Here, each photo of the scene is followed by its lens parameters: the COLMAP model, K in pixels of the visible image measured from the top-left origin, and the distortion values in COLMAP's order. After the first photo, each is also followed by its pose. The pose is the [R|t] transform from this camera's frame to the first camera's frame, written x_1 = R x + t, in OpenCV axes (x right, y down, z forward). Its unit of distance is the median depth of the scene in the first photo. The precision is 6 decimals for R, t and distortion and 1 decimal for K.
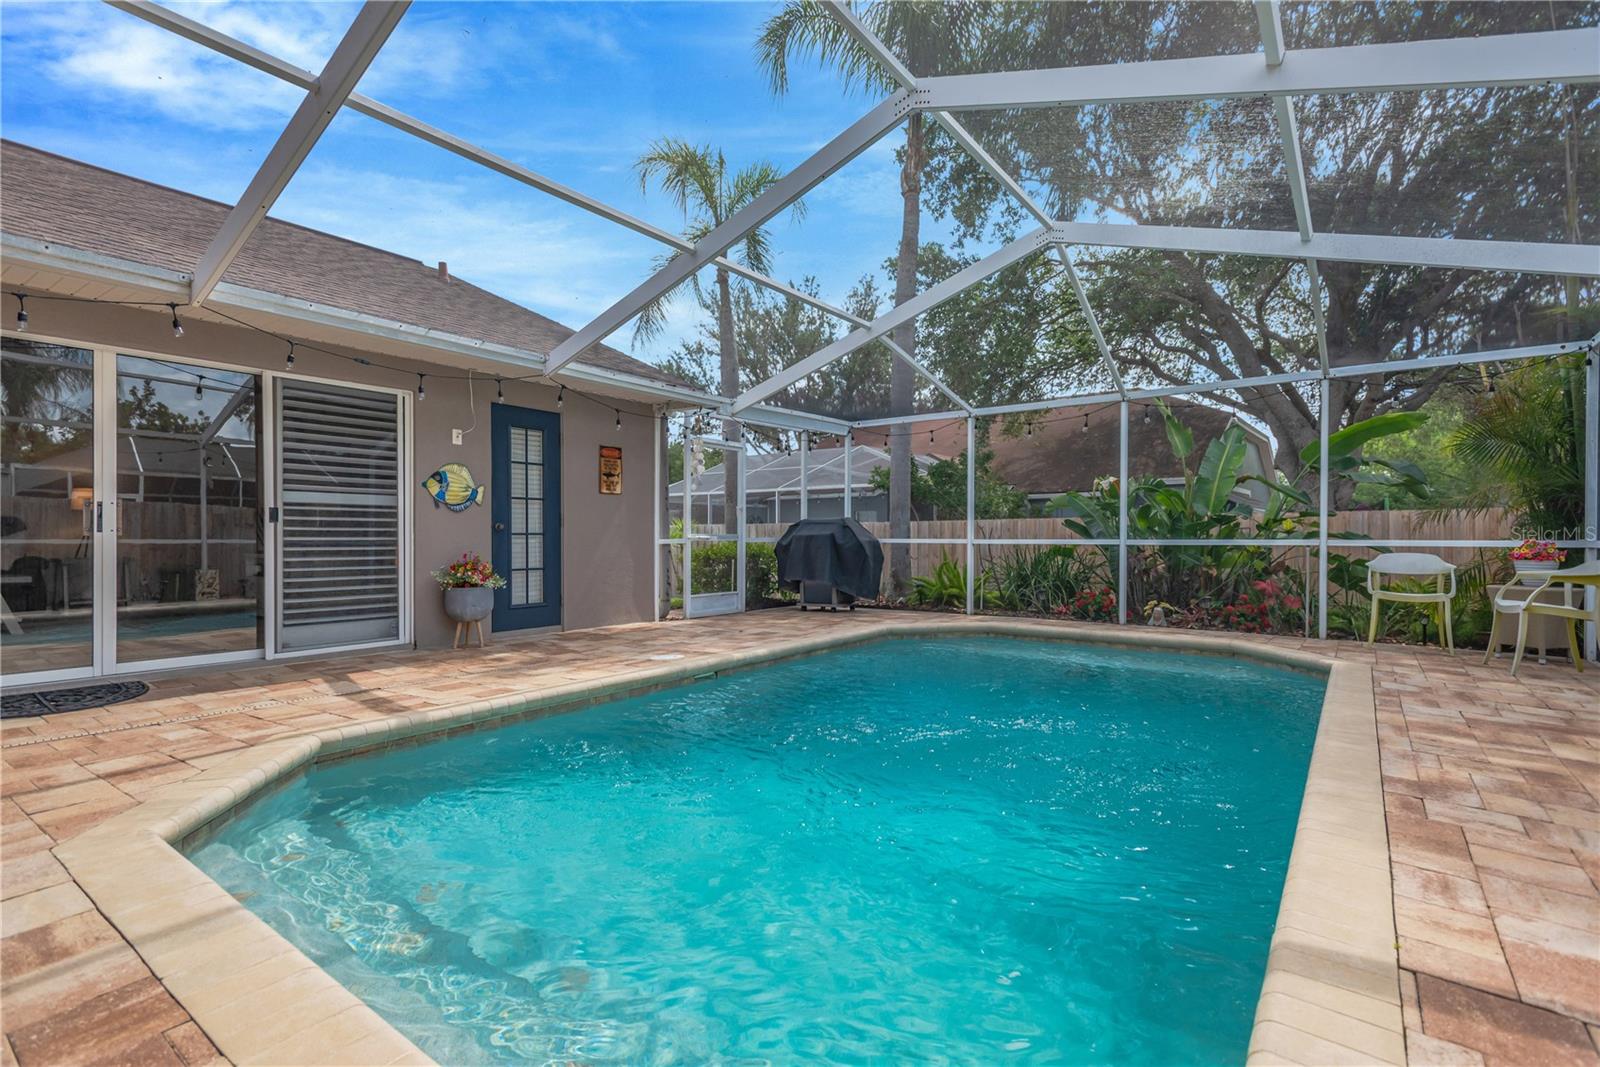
lens RADIAL K [[755.6, 0, 806.7], [0, 755.6, 525.5], [0, 0, 1]] dist [0.001648, 0.000333]
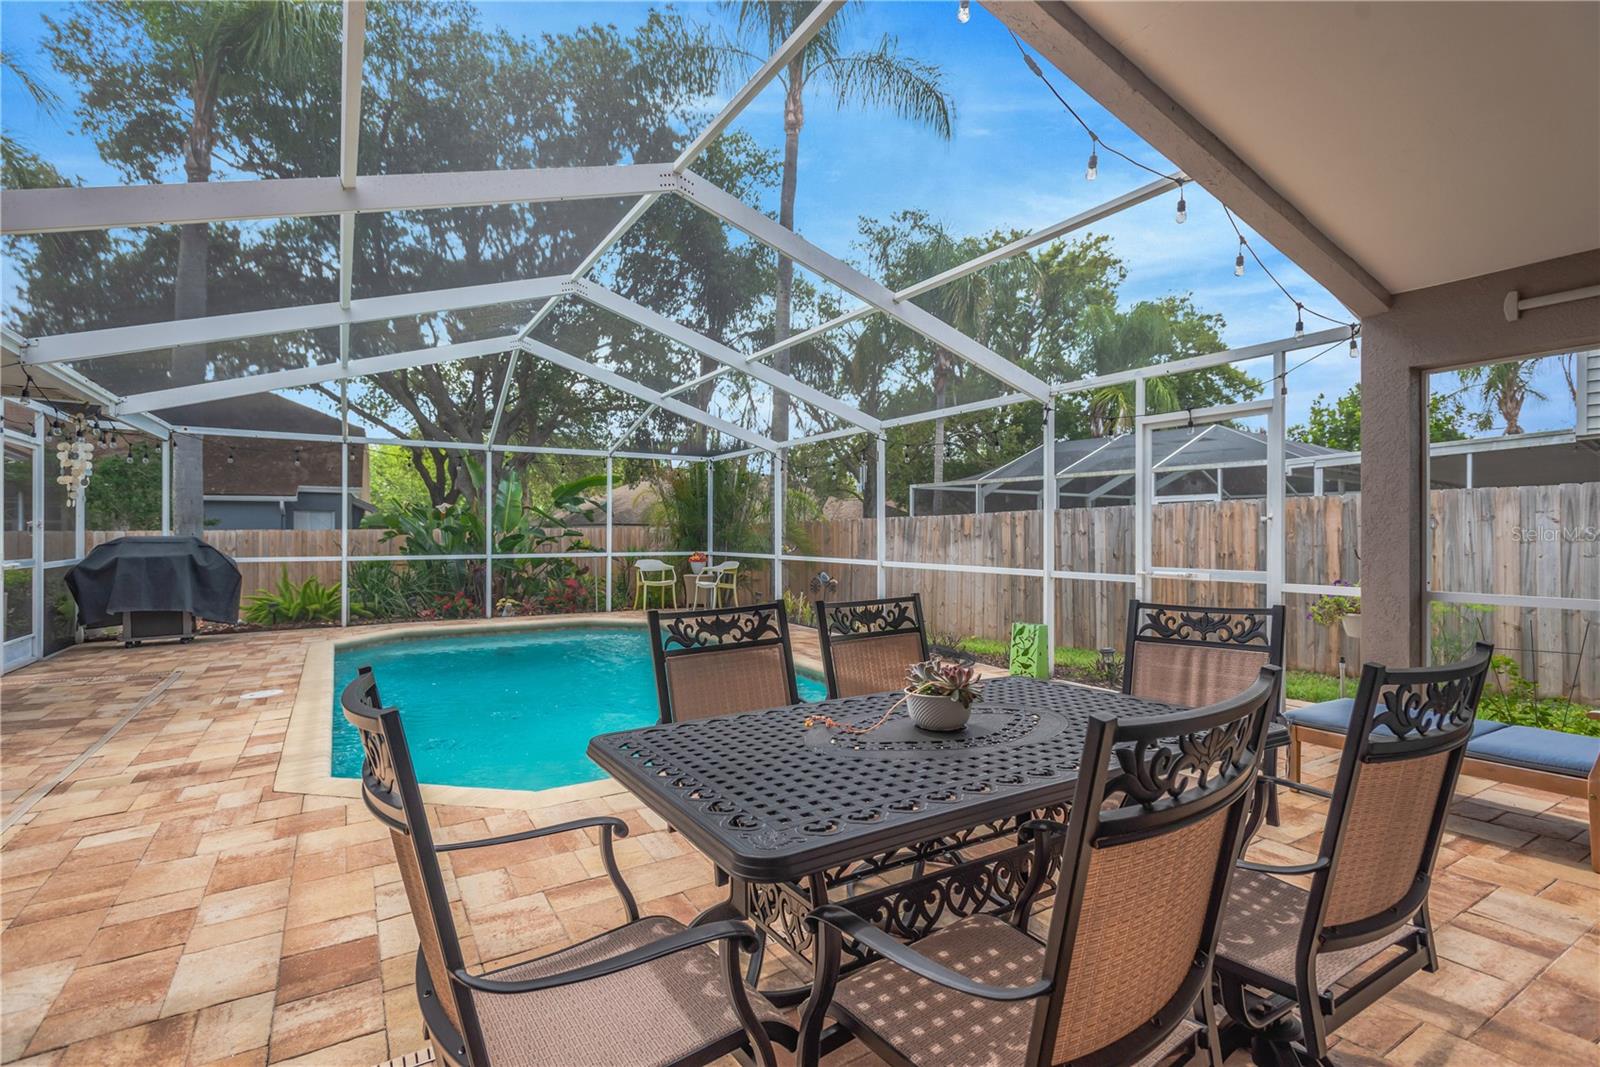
lens RADIAL K [[755.6, 0, 804.3], [0, 755.6, 539.0], [0, 0, 1]] dist [0.001648, 0.000333]
pose [[0.366741, 0.004937, 0.930310, -0.709975], [0.000372, 0.999985, -0.005453, -0.001409], [-0.930323, 0.002346, 0.366734, 0.004335]]
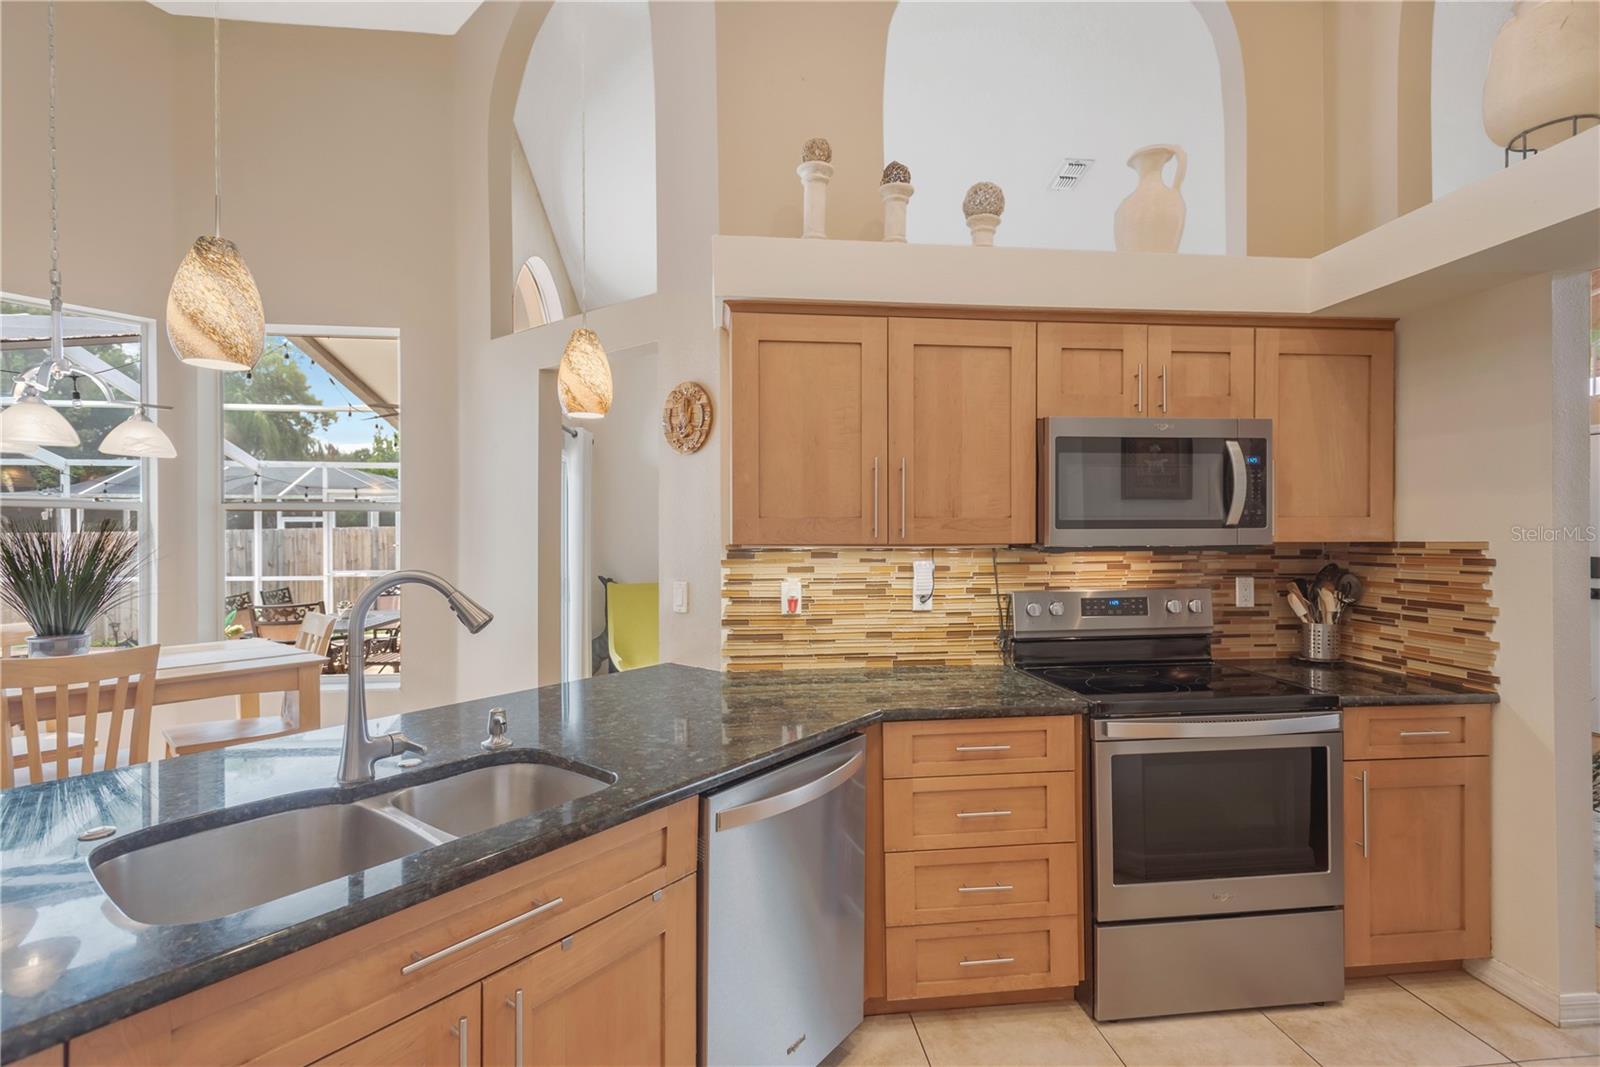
lens RADIAL K [[755.6, 0, 793.6], [0, 755.6, 536.8], [0, 0, 1]] dist [0.001648, 0.000333]
pose [[-0.673283, 0.005837, 0.739361, -2.220922], [0.014776, 0.999875, 0.005562, -0.069080], [-0.739237, 0.014670, -0.673286, 0.523593]]
